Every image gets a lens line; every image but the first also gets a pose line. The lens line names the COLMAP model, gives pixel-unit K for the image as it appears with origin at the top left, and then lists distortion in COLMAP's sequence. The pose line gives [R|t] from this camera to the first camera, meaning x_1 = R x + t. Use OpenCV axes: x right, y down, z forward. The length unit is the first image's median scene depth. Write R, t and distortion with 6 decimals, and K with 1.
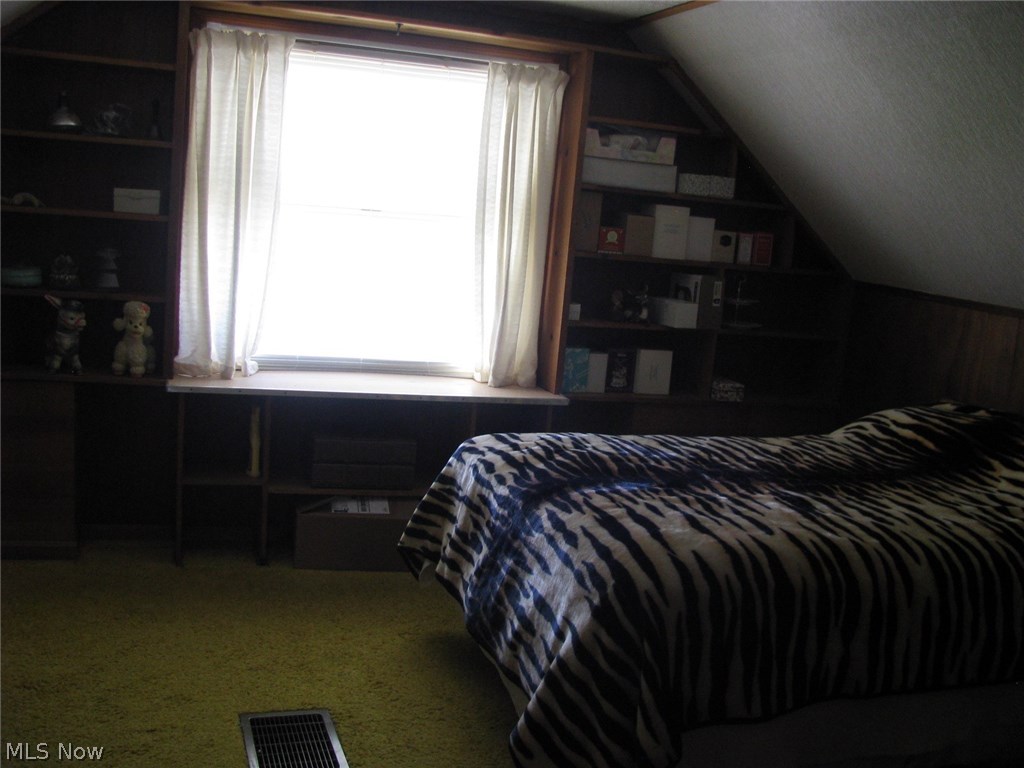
lens RADIAL K [[1088.0, 0, 512.0], [0, 1088.0, 384.0], [0, 0, 1]] dist [-0.262321, 0.398346]
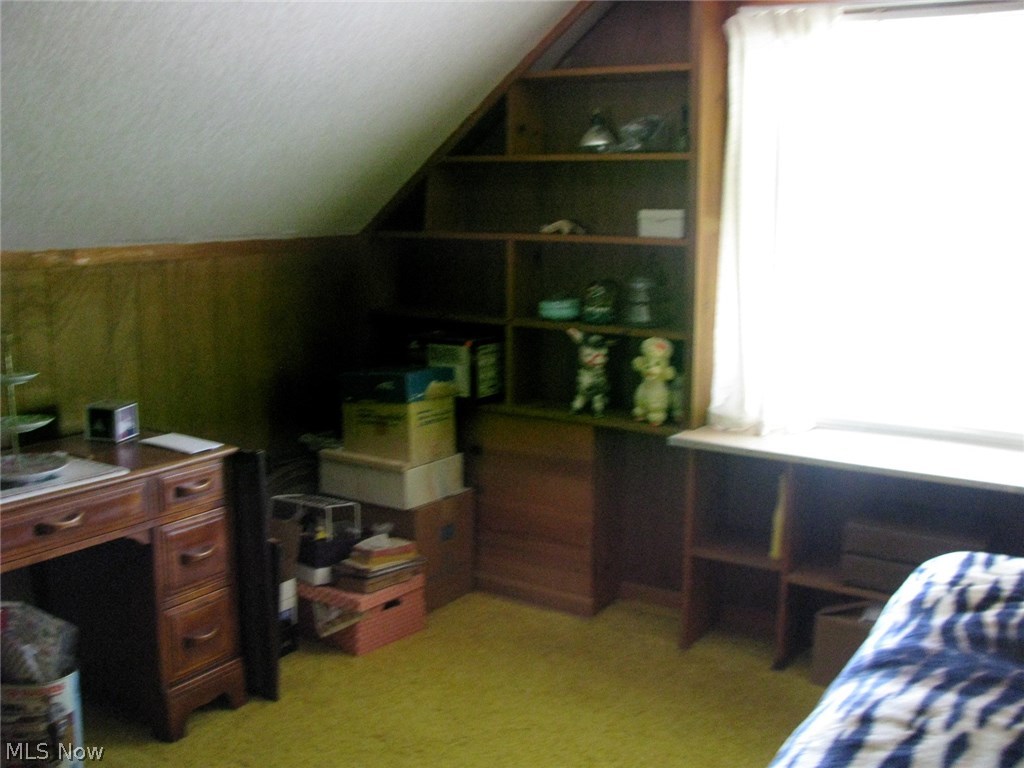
lens RADIAL K [[1088.0, 0, 512.0], [0, 1088.0, 384.0], [0, 0, 1]] dist [-0.262321, 0.398346]
pose [[0.630842, 0.047121, -0.774479, 0.261366], [-0.074724, 0.997204, -0.000193, -0.031382], [0.772305, 0.057994, 0.632600, 0.345615]]
